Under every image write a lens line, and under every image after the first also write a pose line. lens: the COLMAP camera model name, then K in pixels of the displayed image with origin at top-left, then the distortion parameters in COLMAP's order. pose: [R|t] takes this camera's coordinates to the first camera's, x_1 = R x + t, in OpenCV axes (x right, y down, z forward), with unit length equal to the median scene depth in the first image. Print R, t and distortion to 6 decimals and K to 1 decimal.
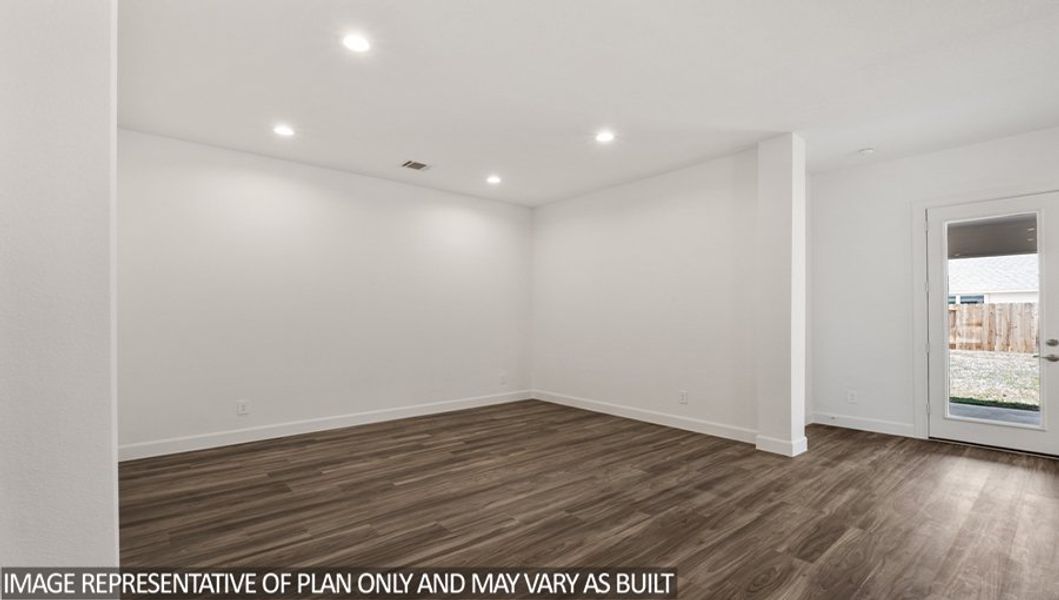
lens RADIAL K [[466.6, 0, 522.6], [0, 466.6, 317.8], [0, 0, 1]] dist [-0.010733, -0.000003]
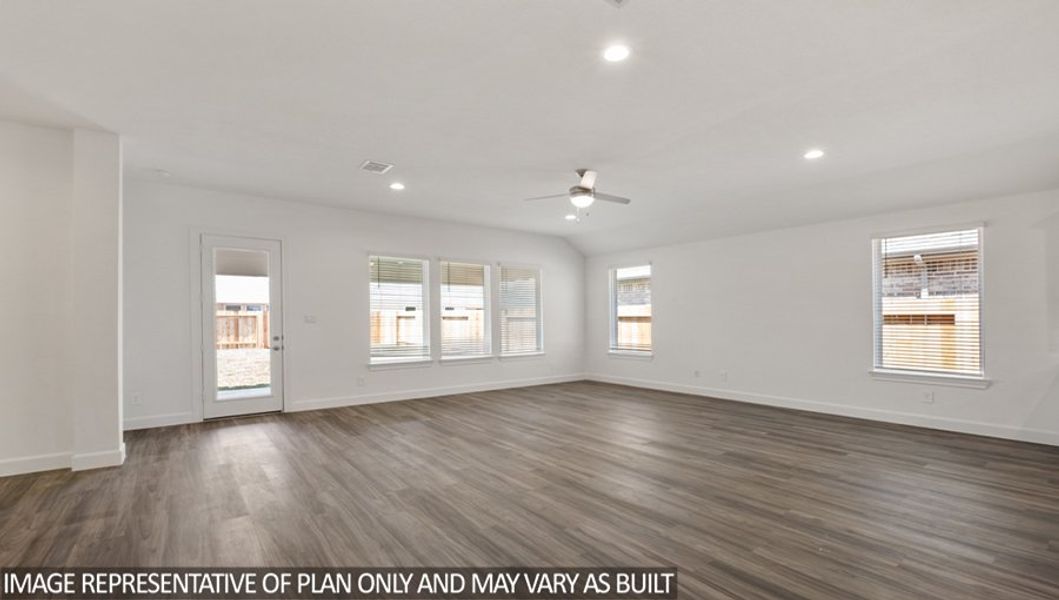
lens RADIAL K [[466.6, 0, 522.6], [0, 466.6, 317.8], [0, 0, 1]] dist [-0.010733, -0.000003]
pose [[0.033212, 0.005410, 0.999434, -0.368600], [0.006716, 0.999962, -0.005636, -0.000249], [-0.999426, 0.006899, 0.033174, 0.115948]]
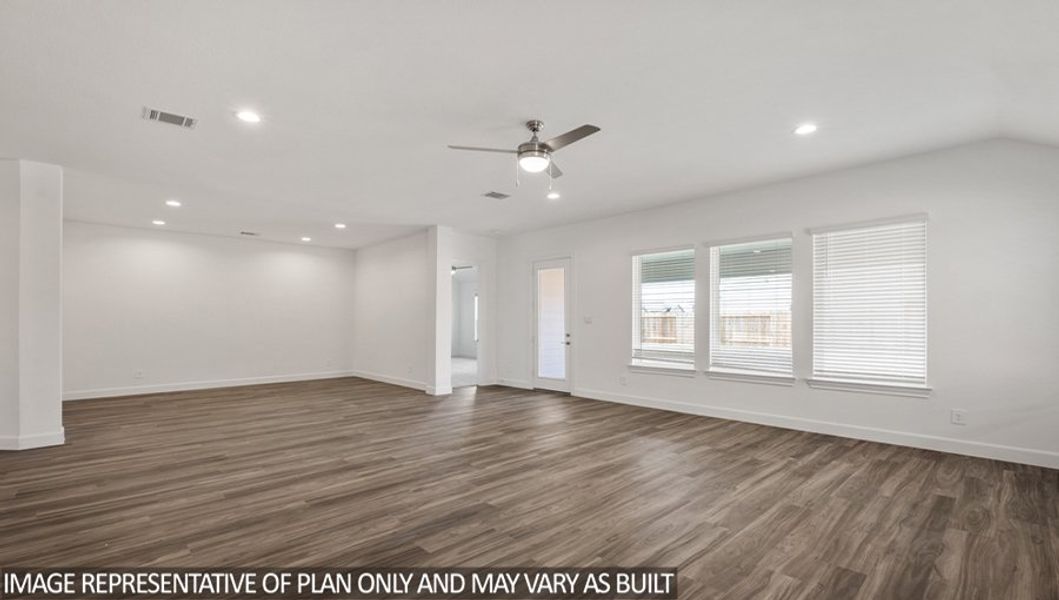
lens RADIAL K [[466.6, 0, 522.6], [0, 466.6, 317.8], [0, 0, 1]] dist [-0.010733, -0.000003]
pose [[0.996994, 0.000994, 0.077473, 0.771946], [-0.000212, 0.999949, -0.010105, -0.000553], [-0.077479, 0.010058, 0.996943, -0.928264]]
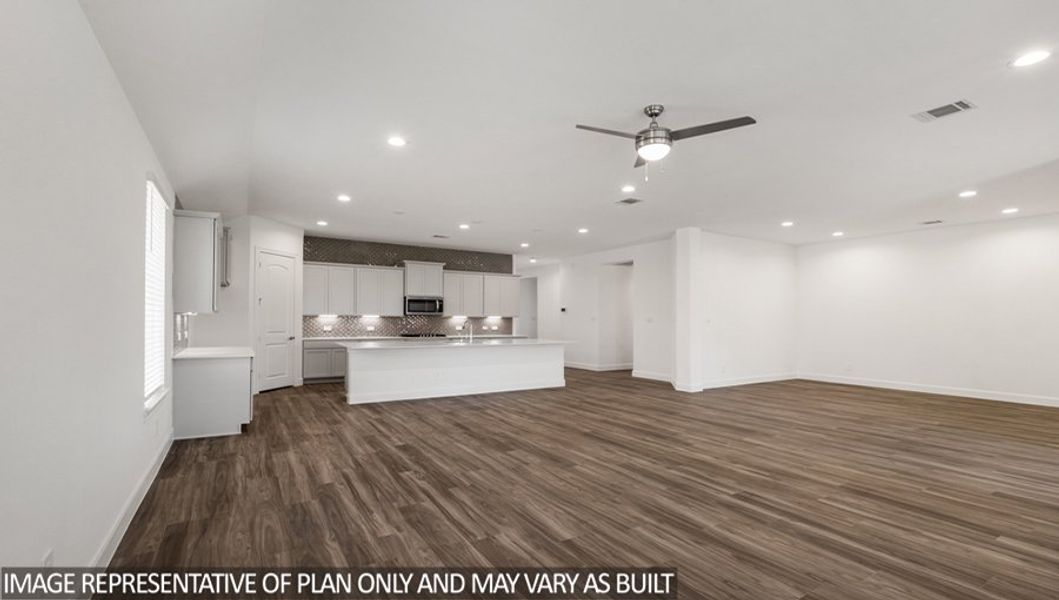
lens RADIAL K [[466.6, 0, 522.6], [0, 466.6, 317.8], [0, 0, 1]] dist [-0.010733, -0.000003]
pose [[-0.128682, 0.002034, -0.991684, 1.745634], [-0.012130, 0.999920, 0.003624, -0.008793], [0.991612, 0.012495, -0.128647, -0.139718]]
